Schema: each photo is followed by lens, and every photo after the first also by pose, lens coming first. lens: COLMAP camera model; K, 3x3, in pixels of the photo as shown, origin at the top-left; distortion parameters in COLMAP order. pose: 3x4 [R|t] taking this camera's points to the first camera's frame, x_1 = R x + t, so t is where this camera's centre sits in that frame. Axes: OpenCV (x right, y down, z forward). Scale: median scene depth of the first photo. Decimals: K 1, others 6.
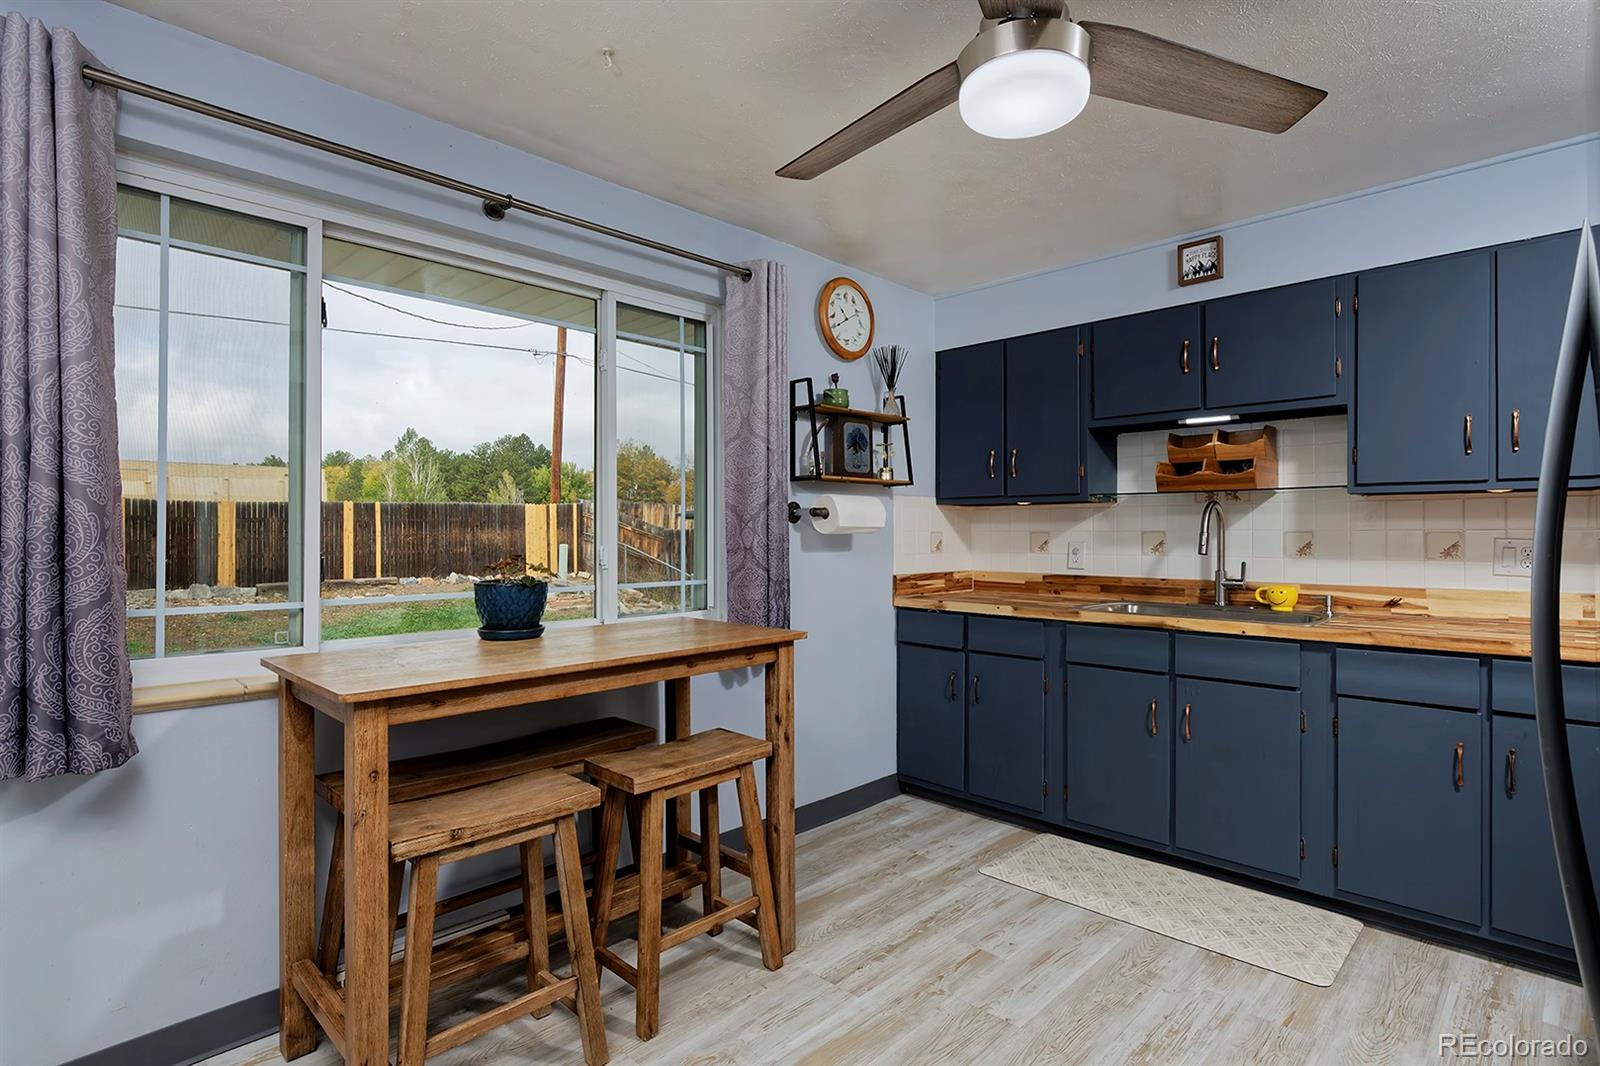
lens RADIAL K [[800.8, 0, 807.4], [0, 800.8, 530.4], [0, 0, 1]] dist [-0.002850, -0.000468]
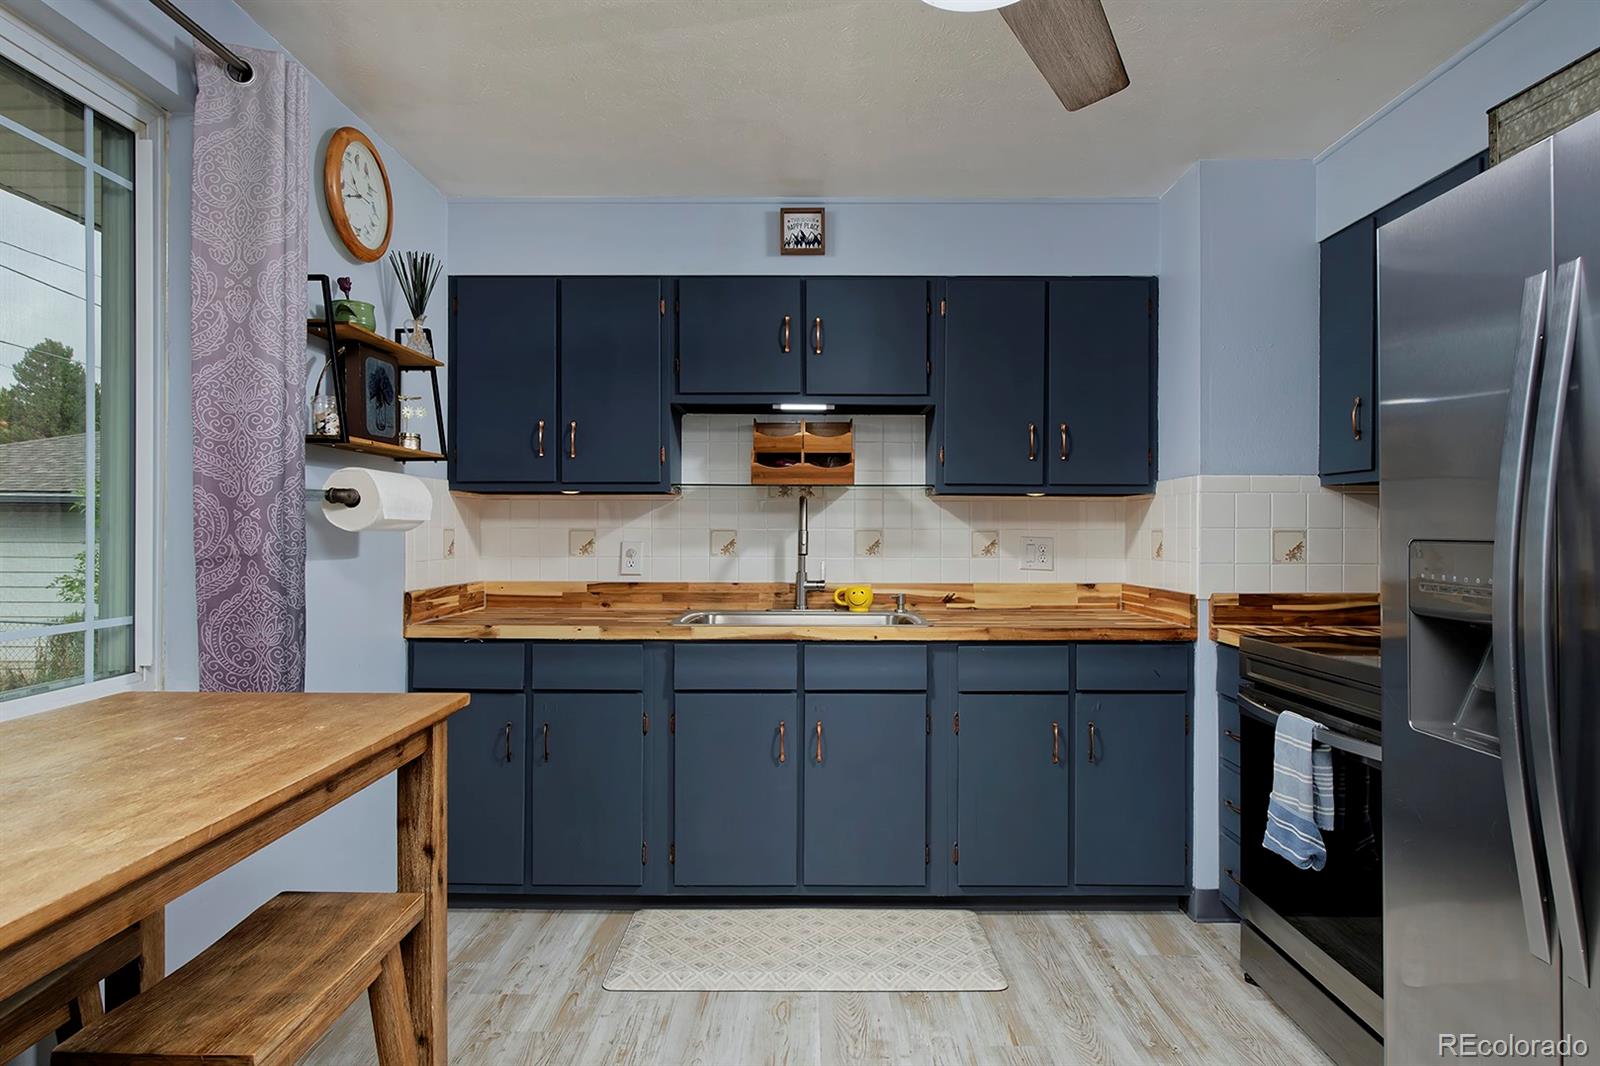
lens RADIAL K [[917.1, 0, 806.4], [0, 917.1, 530.5], [0, 0, 1]] dist [-0.001396, -0.001538]
pose [[0.719049, 0.003353, 0.694951, -0.224870], [-0.005559, 0.999984, 0.000927, 0.001363], [-0.694937, -0.004530, 0.719056, 0.247340]]
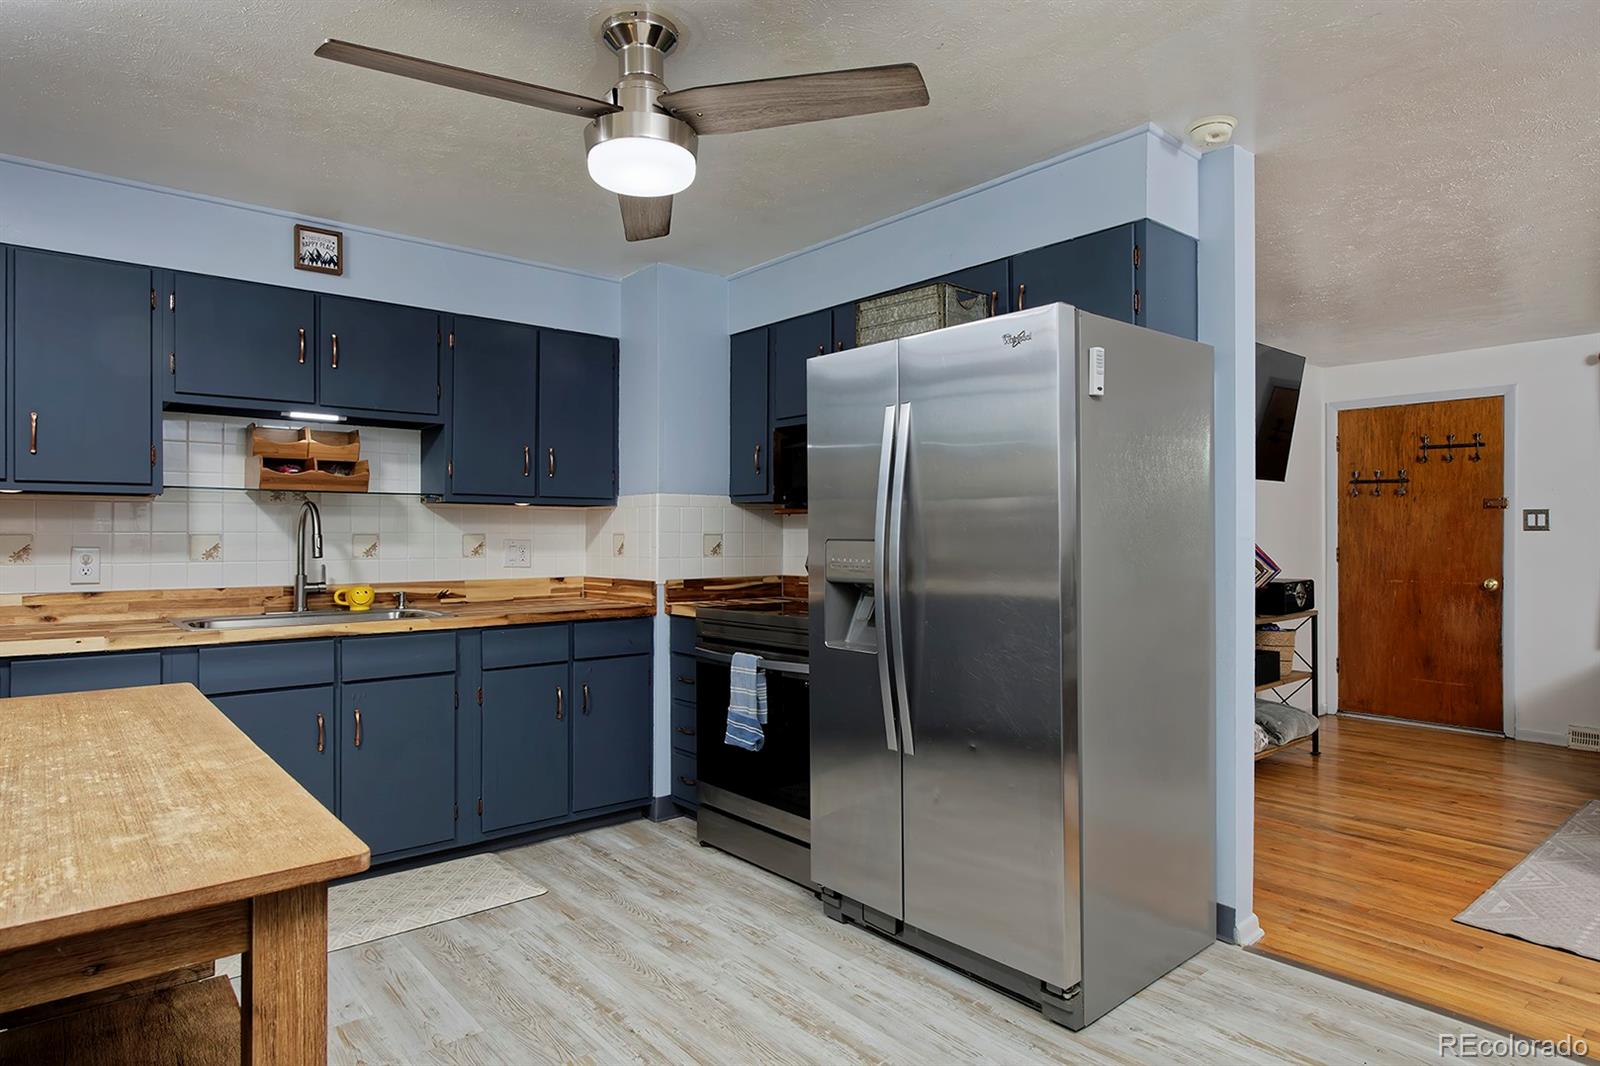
lens RADIAL K [[917.1, 0, 806.4], [0, 917.1, 530.5], [0, 0, 1]] dist [-0.001396, -0.001538]
pose [[0.095488, 0.005719, 0.995414, -0.534693], [-0.004125, 0.999977, -0.005350, 0.001029], [-0.995422, -0.003595, 0.095509, 0.313908]]
